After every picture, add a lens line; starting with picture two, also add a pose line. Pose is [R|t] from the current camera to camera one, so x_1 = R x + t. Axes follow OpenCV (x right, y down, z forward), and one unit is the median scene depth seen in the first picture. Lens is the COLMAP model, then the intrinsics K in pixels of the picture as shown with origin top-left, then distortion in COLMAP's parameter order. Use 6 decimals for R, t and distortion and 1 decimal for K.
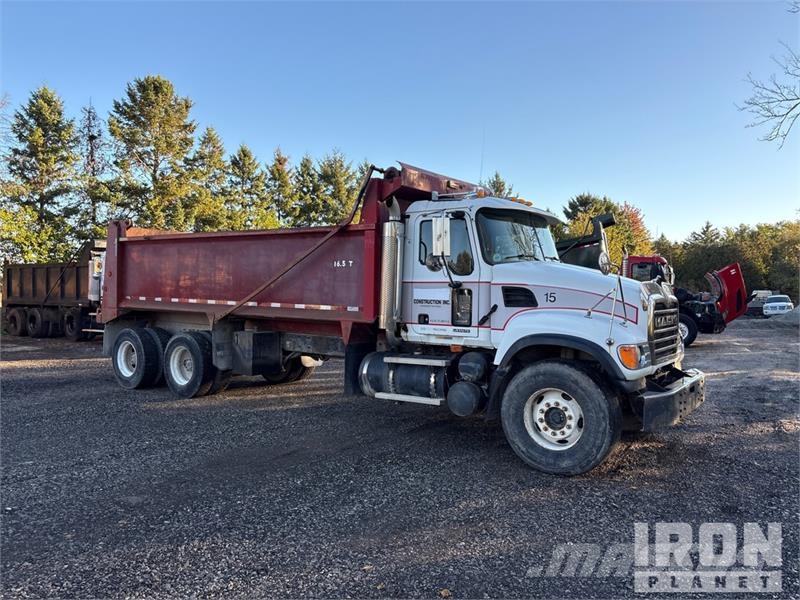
lens RADIAL K [[594.3, 0, 399.4], [0, 594.3, 306.2], [0, 0, 1]] dist [0.071348, -0.062940]
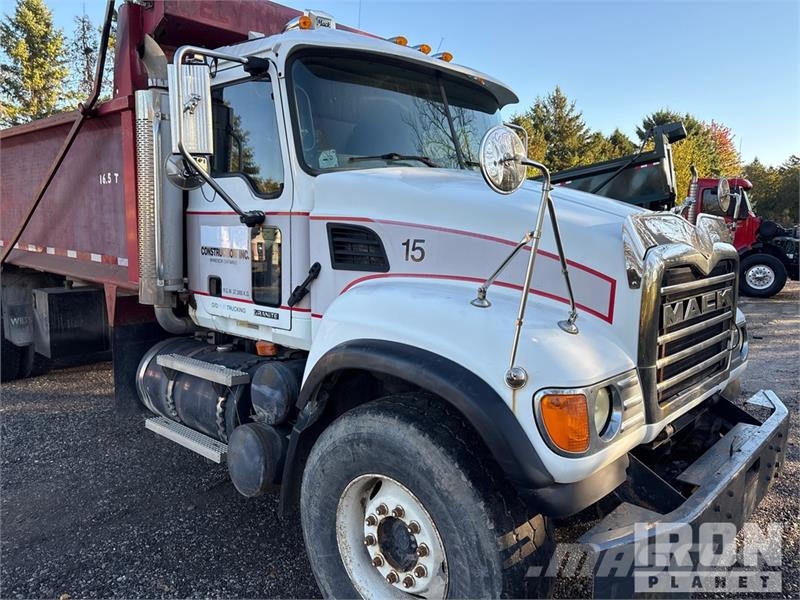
lens RADIAL K [[594.3, 0, 399.4], [0, 594.3, 306.2], [0, 0, 1]] dist [0.071348, -0.062940]
pose [[0.993710, 0.016808, -0.110712, 0.257852], [-0.004259, 0.993628, 0.112625, -0.020147], [0.111899, -0.111446, 0.987450, 0.511358]]
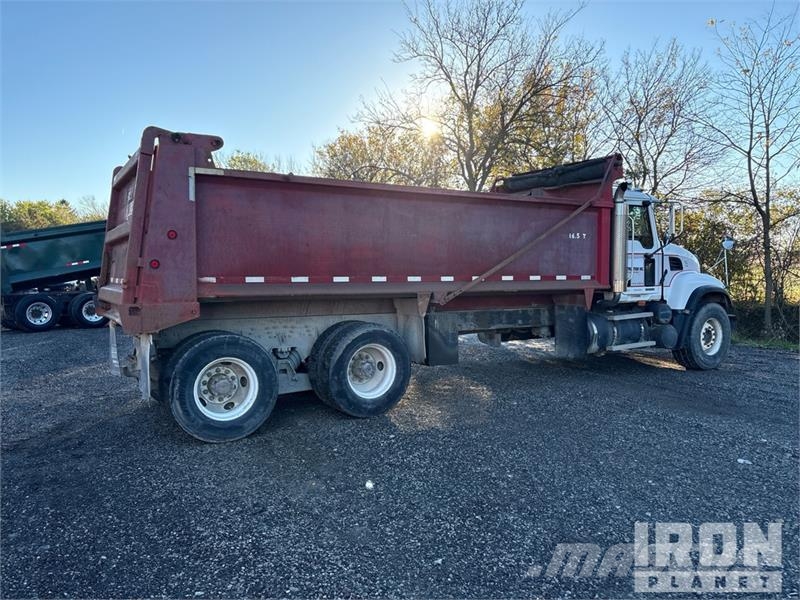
lens RADIAL K [[594.3, 0, 399.4], [0, 594.3, 306.2], [0, 0, 1]] dist [0.071348, -0.062940]
pose [[0.398469, -0.091900, 0.912566, -1.335308], [0.019629, 0.995594, 0.091691, -0.055559], [-0.916972, -0.018623, 0.398518, 0.943664]]
